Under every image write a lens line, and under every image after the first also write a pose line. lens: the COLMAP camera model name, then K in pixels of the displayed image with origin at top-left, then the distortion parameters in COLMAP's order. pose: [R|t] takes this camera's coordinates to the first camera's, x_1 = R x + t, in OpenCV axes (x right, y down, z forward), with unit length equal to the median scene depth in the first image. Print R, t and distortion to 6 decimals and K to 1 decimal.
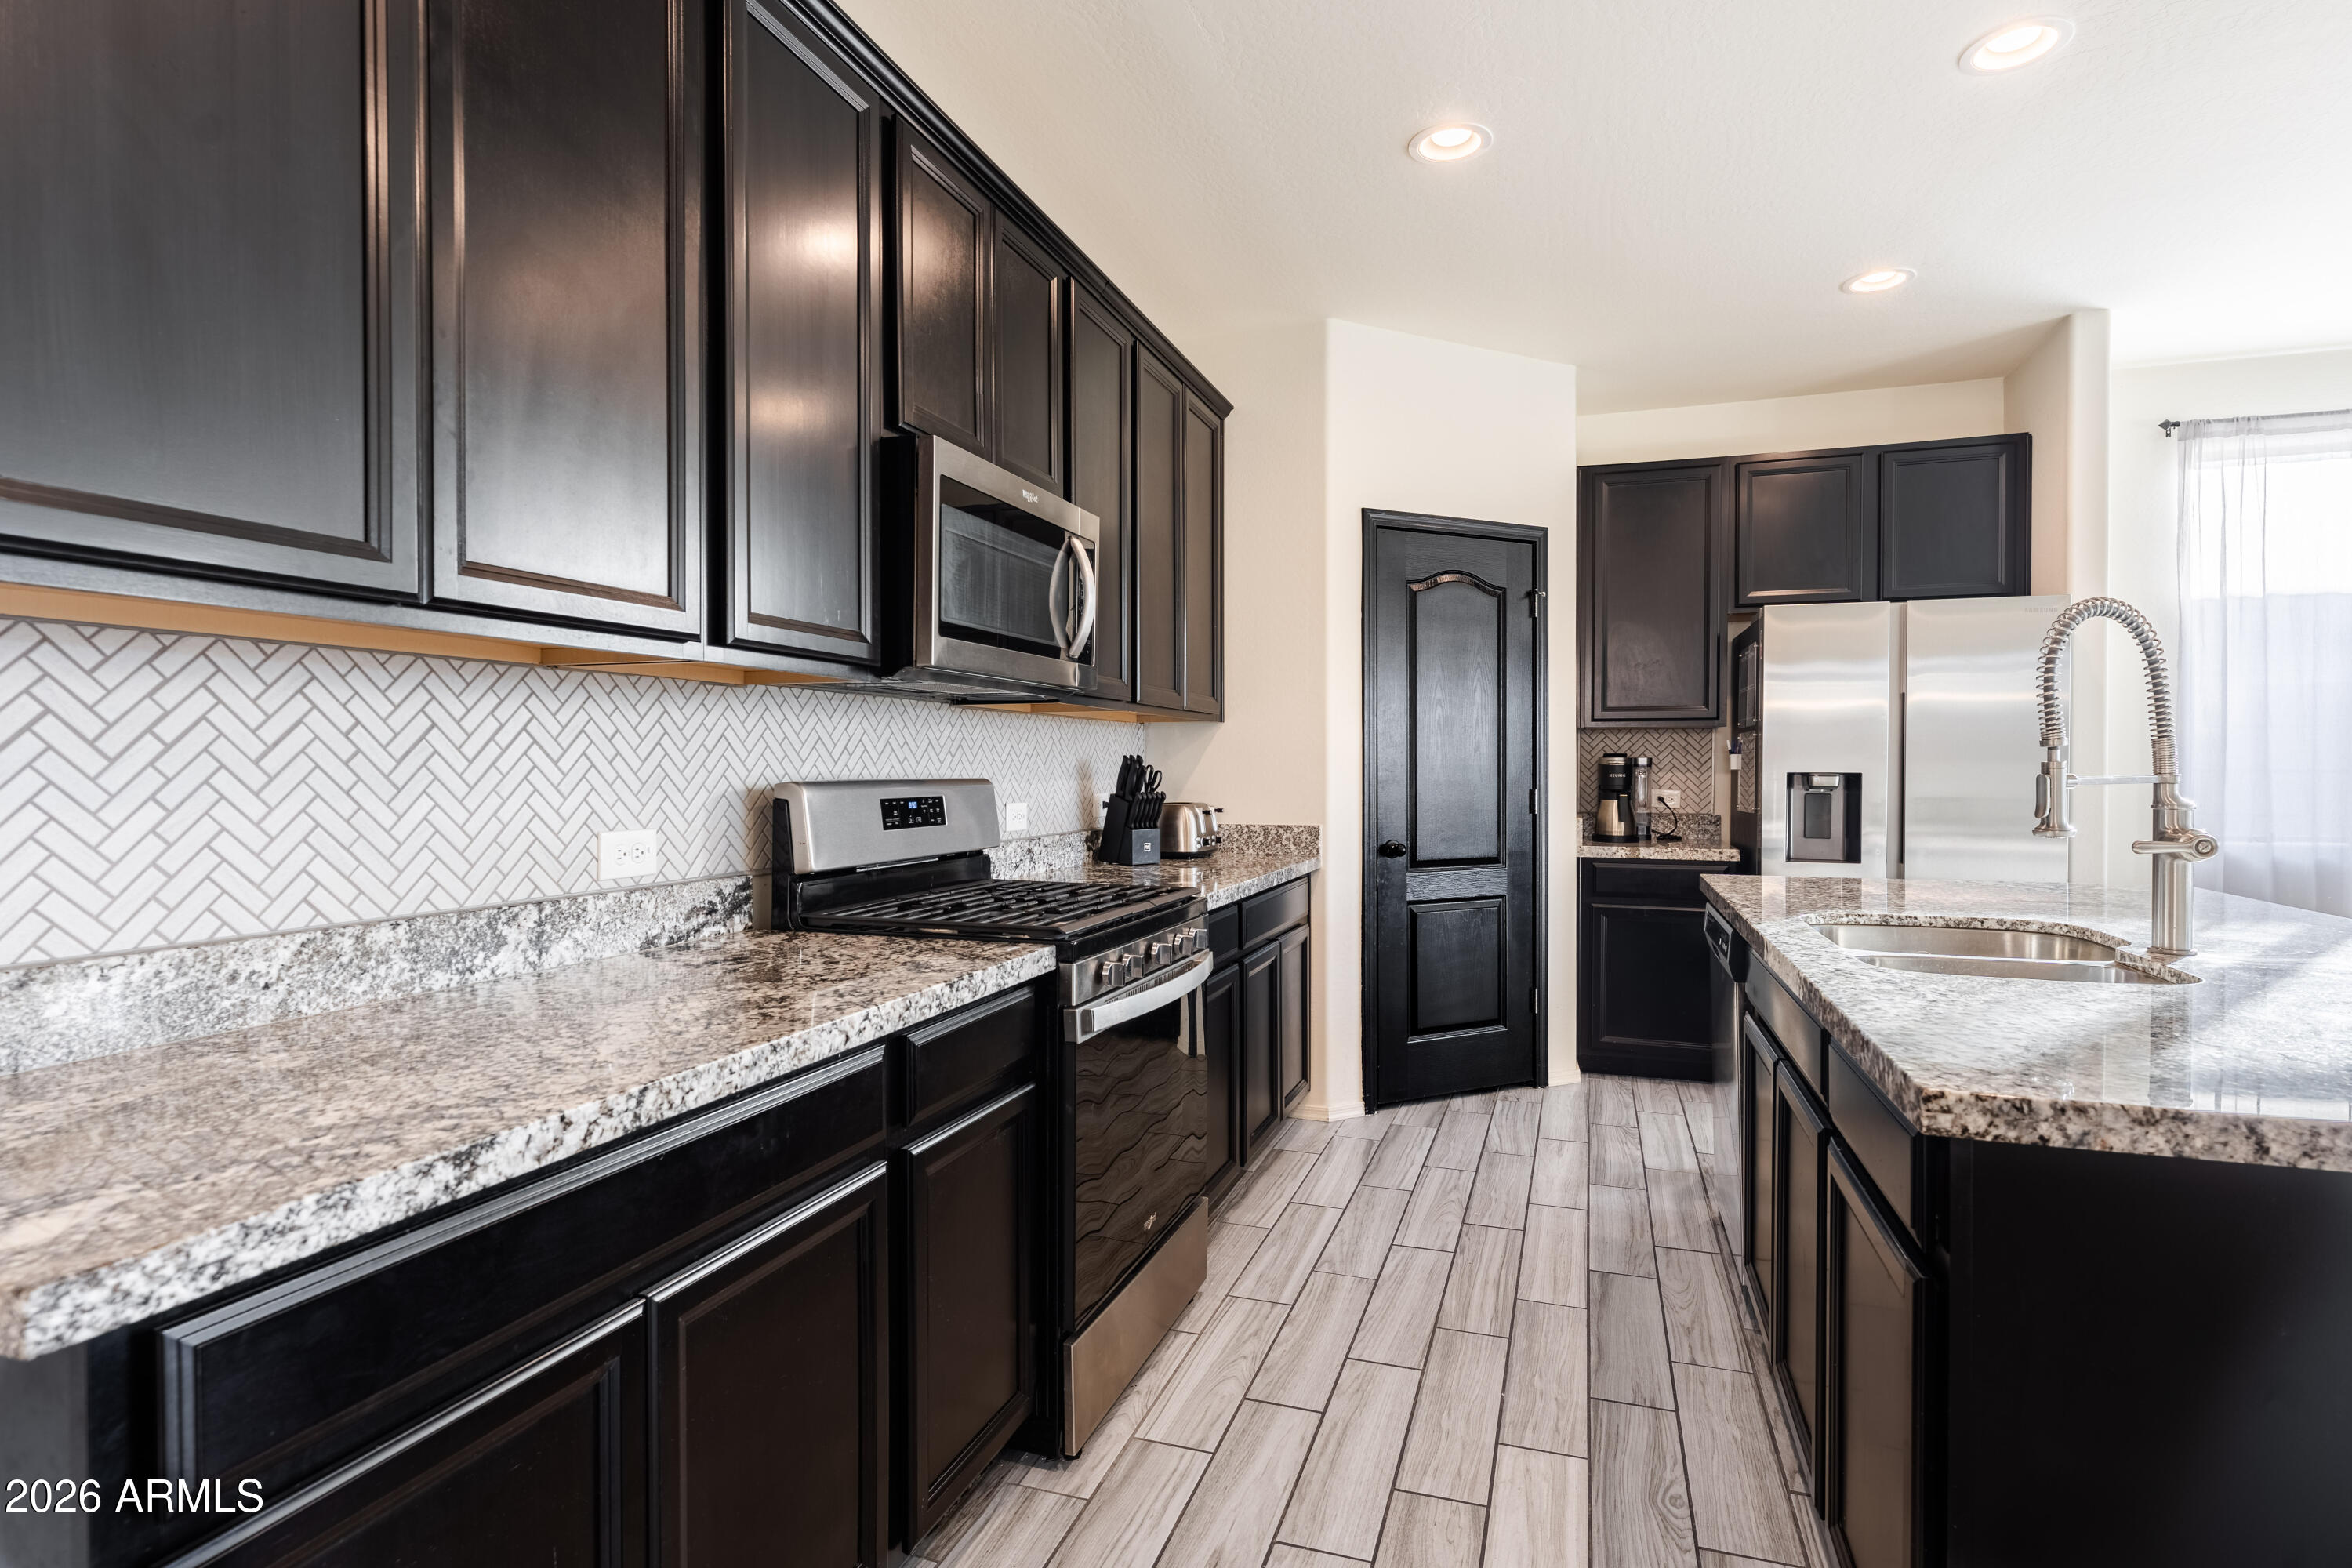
lens RADIAL K [[1189.2, 0, 1174.1], [0, 1189.2, 773.1], [0, 0, 1]] dist [-0.001621, -0.000308]
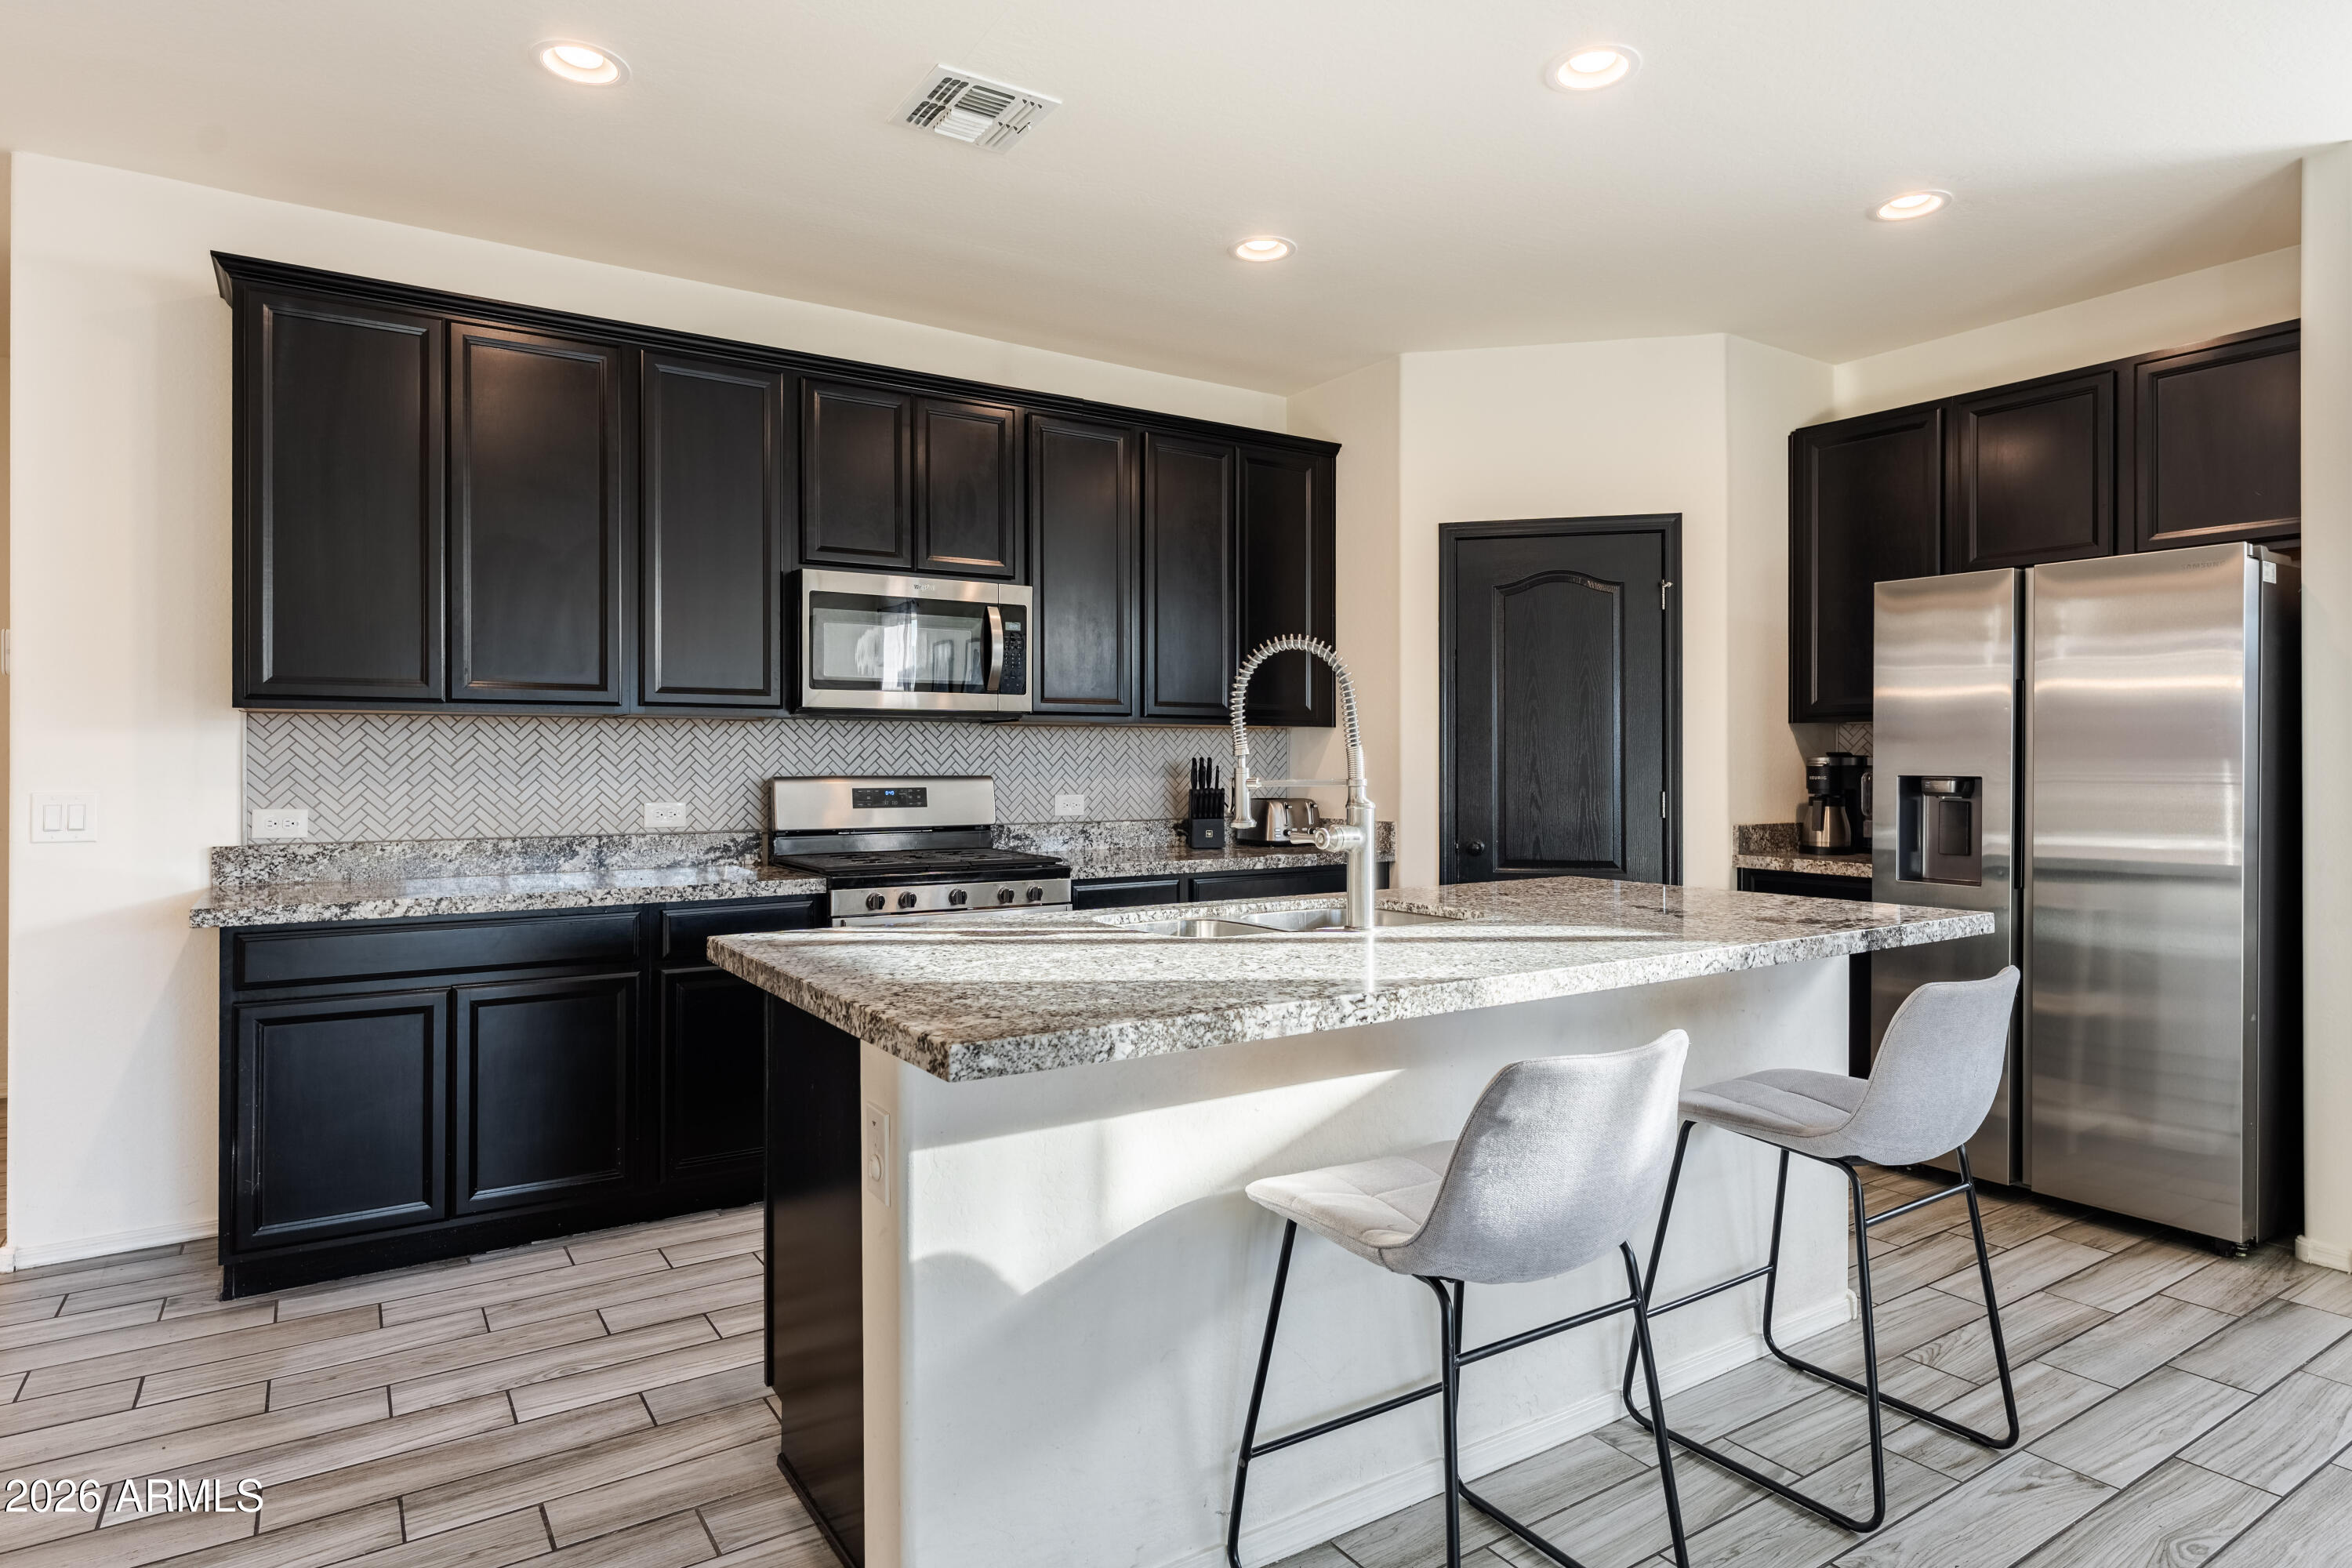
lens RADIAL K [[1297.3, 0, 1177.5], [0, 1297.3, 773.7], [0, 0, 1]] dist [-0.001124, -0.000563]
pose [[0.791733, 0.004762, -0.610849, 1.692325], [-0.003600, 0.999989, 0.003130, -0.006787], [0.610857, -0.000280, 0.791741, -0.141079]]
